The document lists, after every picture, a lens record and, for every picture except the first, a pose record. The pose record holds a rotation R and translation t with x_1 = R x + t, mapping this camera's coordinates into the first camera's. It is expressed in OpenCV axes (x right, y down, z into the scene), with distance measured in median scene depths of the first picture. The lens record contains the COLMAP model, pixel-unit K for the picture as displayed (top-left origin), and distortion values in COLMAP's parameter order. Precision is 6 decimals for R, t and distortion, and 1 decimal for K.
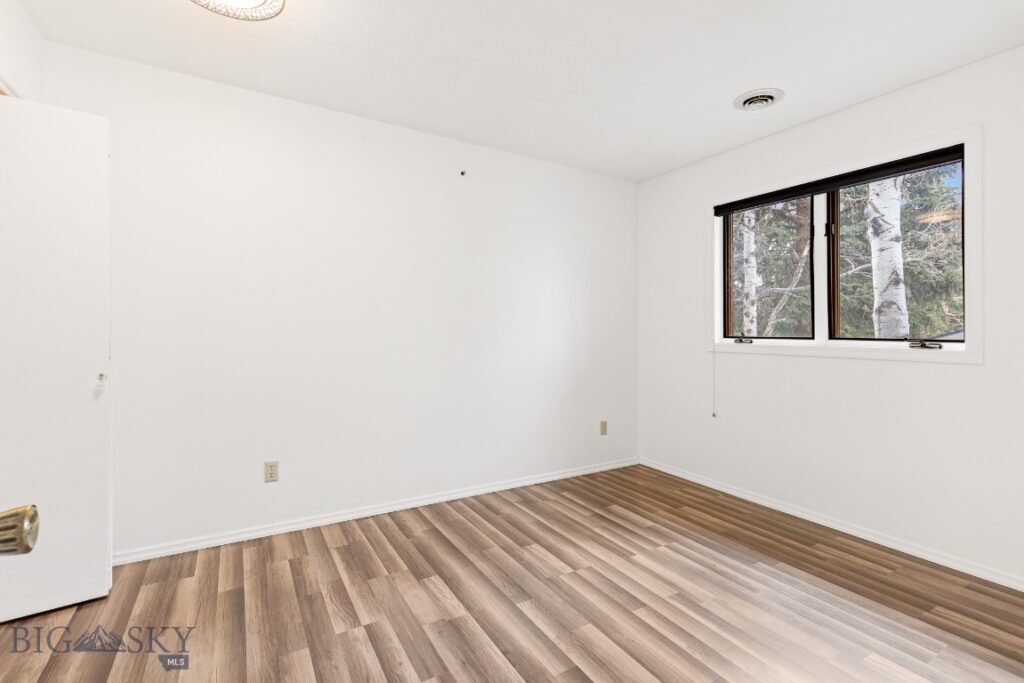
lens RADIAL K [[473.2, 0, 519.1], [0, 473.2, 339.0], [0, 0, 1]] dist [0.005866, 0.000689]
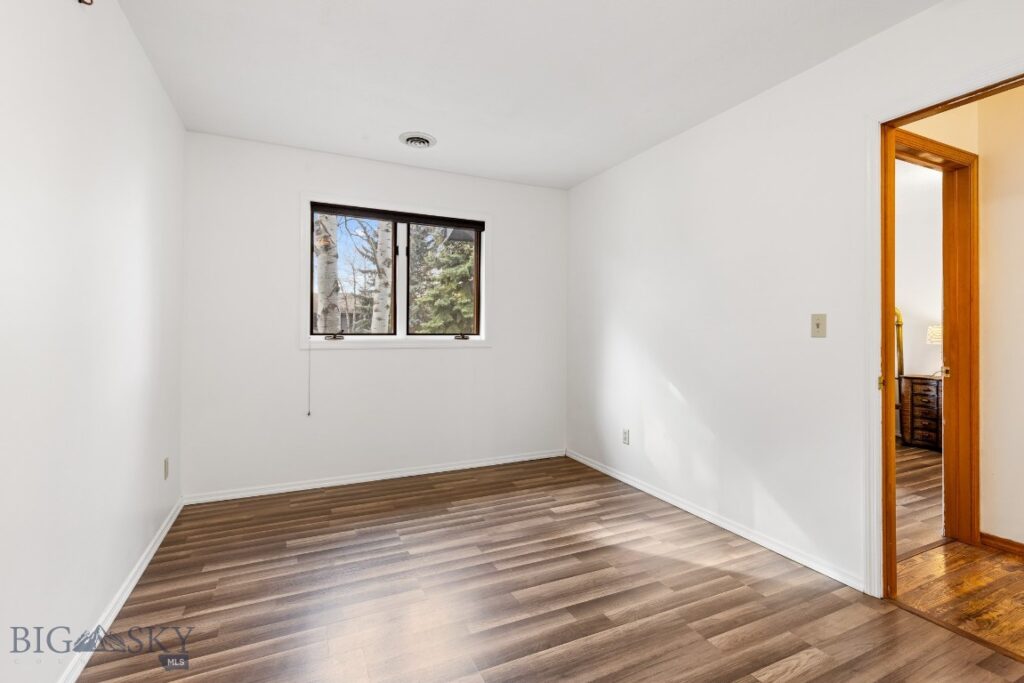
lens RADIAL K [[473.2, 0, 510.6], [0, 473.2, 331.7], [0, 0, 1]] dist [0.005866, 0.000689]
pose [[0.088174, -0.010312, 0.996052, -0.613878], [0.010489, 0.999901, 0.009423, -0.016884], [-0.996050, 0.009617, 0.088273, 0.575040]]
